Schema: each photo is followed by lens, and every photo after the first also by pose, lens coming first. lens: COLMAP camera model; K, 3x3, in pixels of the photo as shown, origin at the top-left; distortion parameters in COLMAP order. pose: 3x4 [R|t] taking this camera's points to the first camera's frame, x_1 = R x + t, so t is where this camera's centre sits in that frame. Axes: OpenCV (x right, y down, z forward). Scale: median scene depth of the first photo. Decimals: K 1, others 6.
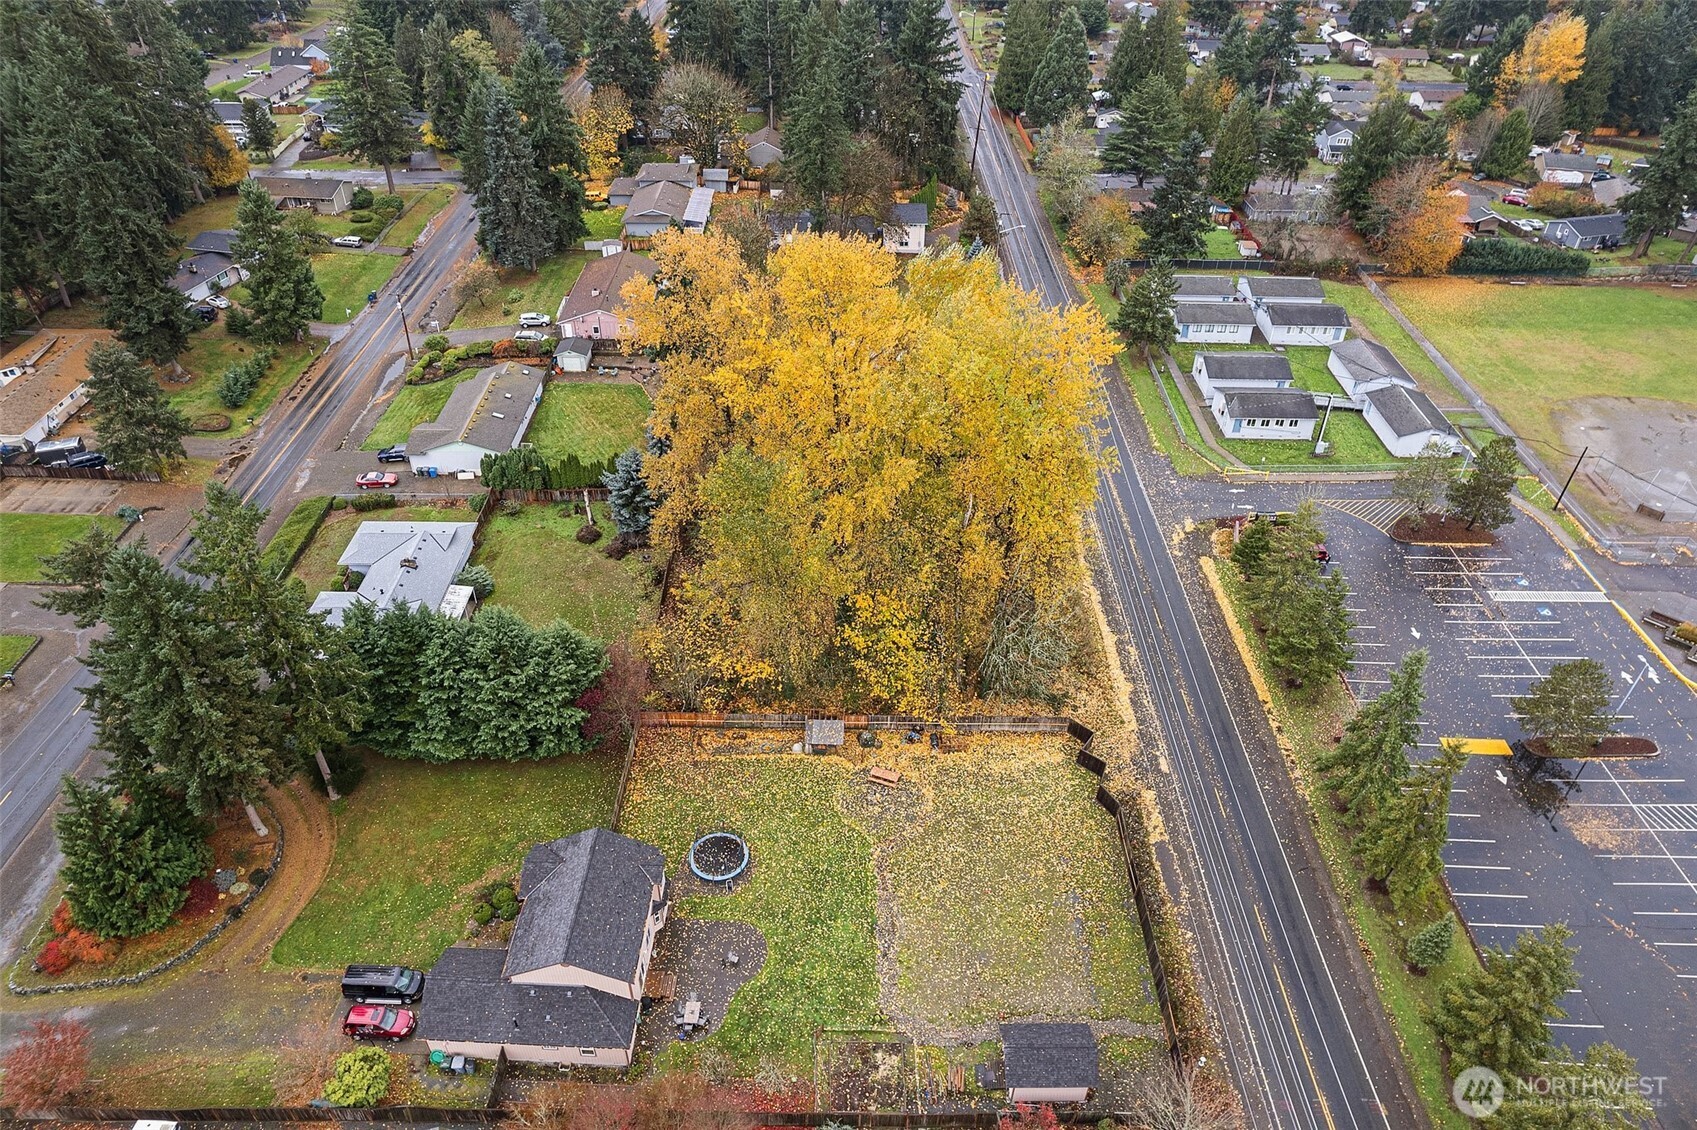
lens RADIAL K [[1113.7, 0, 849.8], [0, 1113.7, 572.6], [0, 0, 1]] dist [-0.090595, 0.086885]
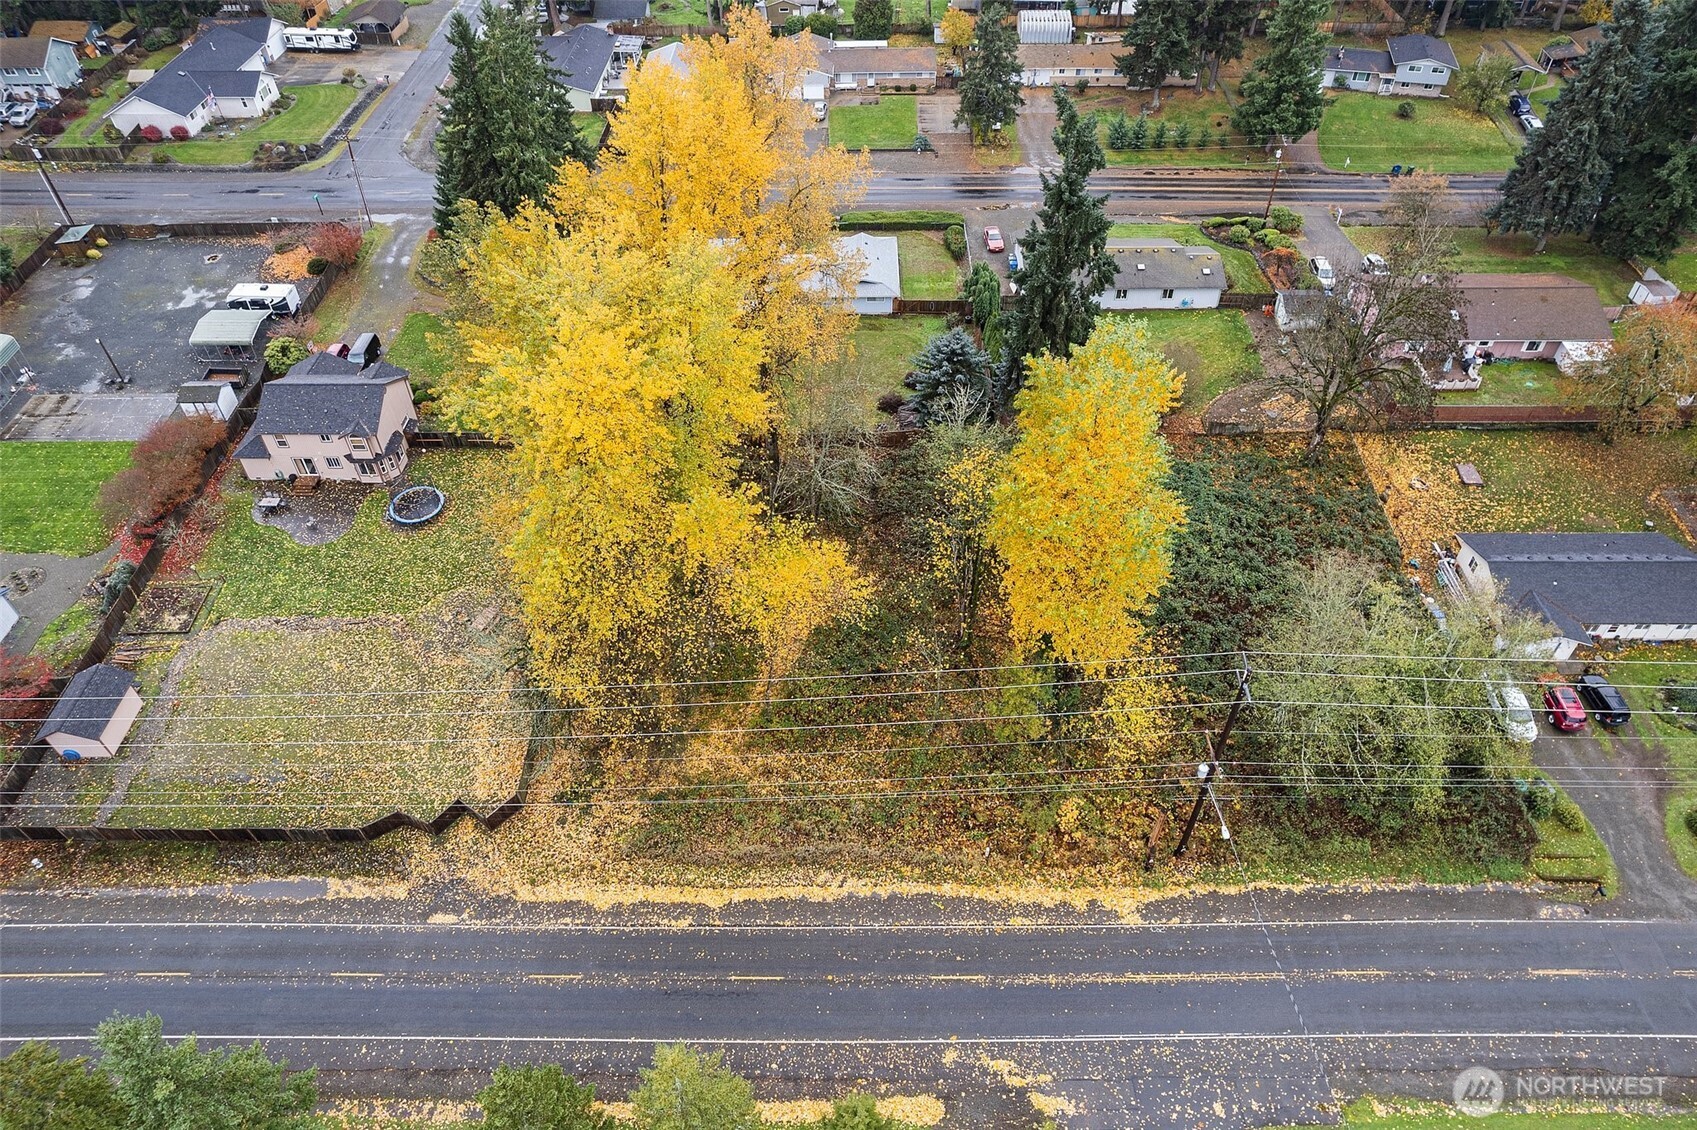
lens RADIAL K [[1135.7, 0, 848.5], [0, 1135.7, 565.0], [0, 0, 1]] dist [-0.097111, 0.093434]
pose [[-0.001842, 0.693124, -0.720816, 0.487886], [-0.597712, 0.577123, 0.556479, -0.394038], [0.801709, 0.431865, 0.413225, 0.608309]]
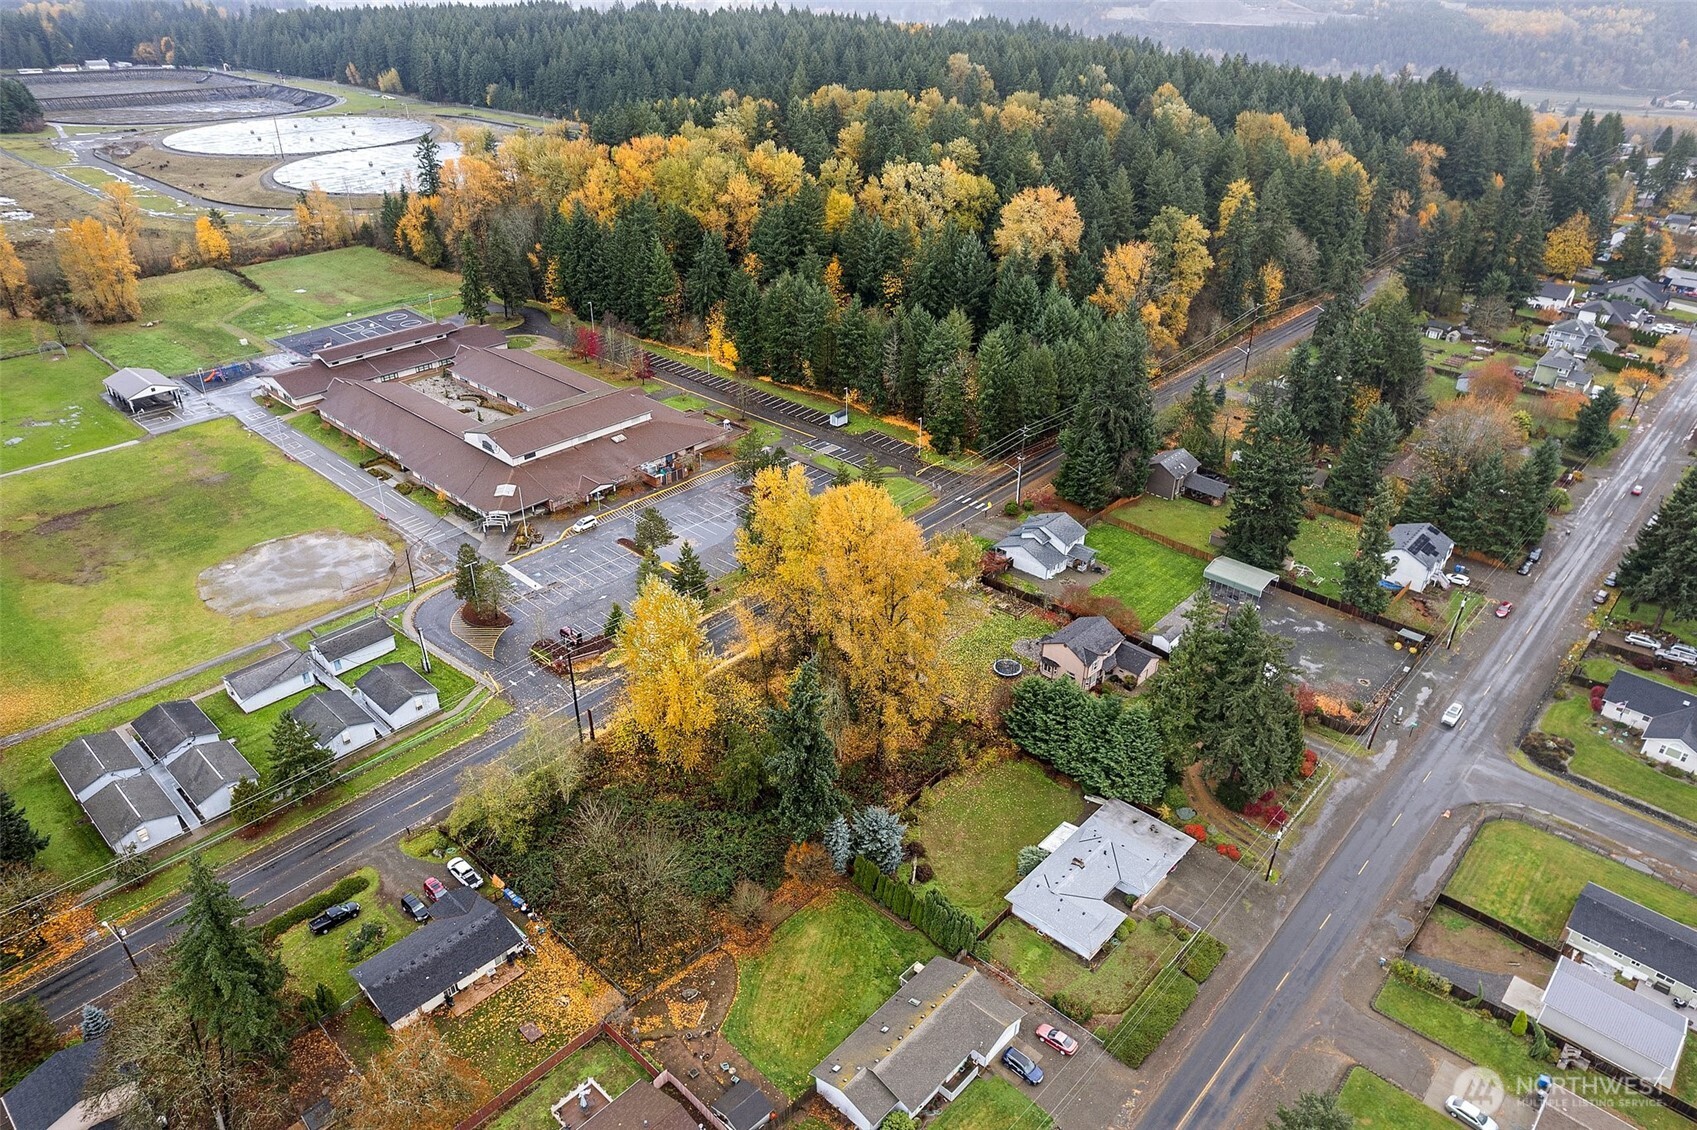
lens RADIAL K [[1114.1, 0, 848.5], [0, 1114.1, 565.0], [0, 0, 1]] dist [-0.068287, 0.065447]
pose [[-0.734954, -0.350169, 0.580711, -0.696238], [0.397718, 0.471015, 0.787379, -1.065016], [-0.549239, 0.809646, -0.206906, 0.962298]]
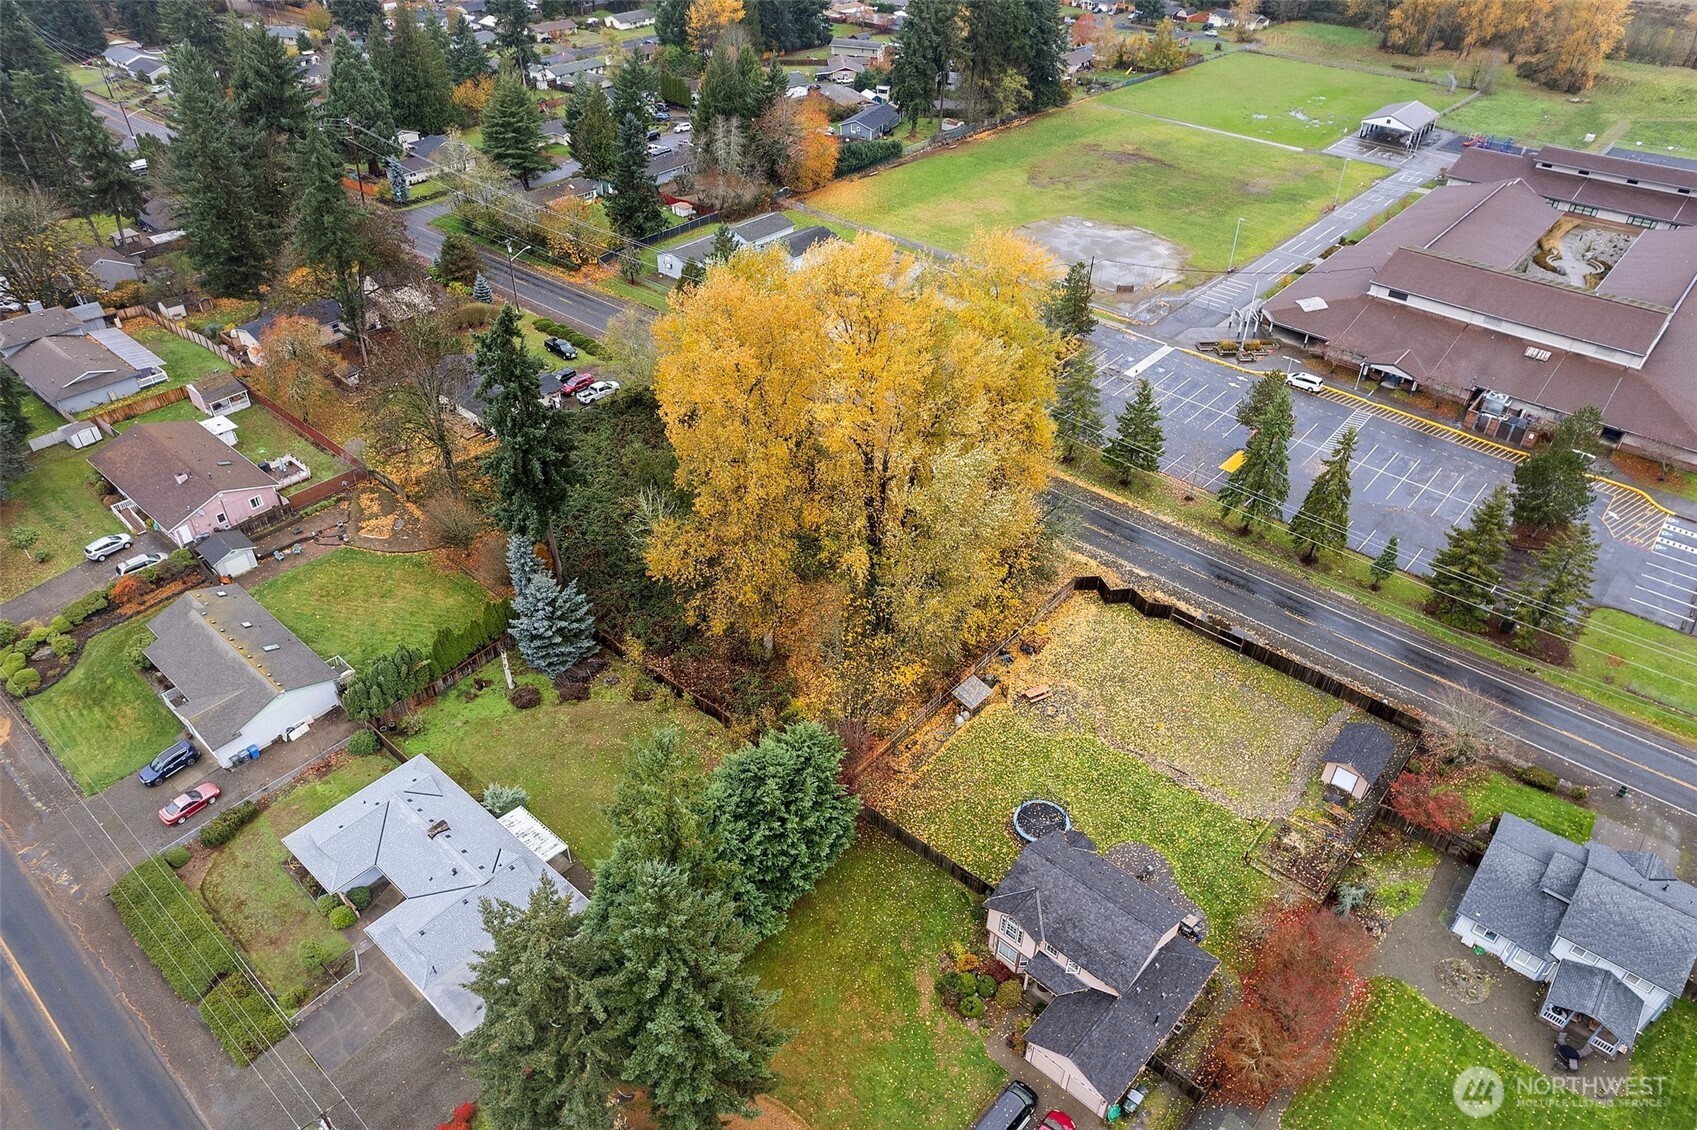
lens RADIAL K [[1113.7, 0, 849.8], [0, 1113.7, 572.6], [0, 0, 1]] dist [-0.090595, 0.086885]
pose [[0.652935, -0.459446, 0.602150, -0.504611], [0.456498, 0.873101, 0.171186, -0.139520], [-0.604389, 0.163107, 0.779814, 0.173898]]
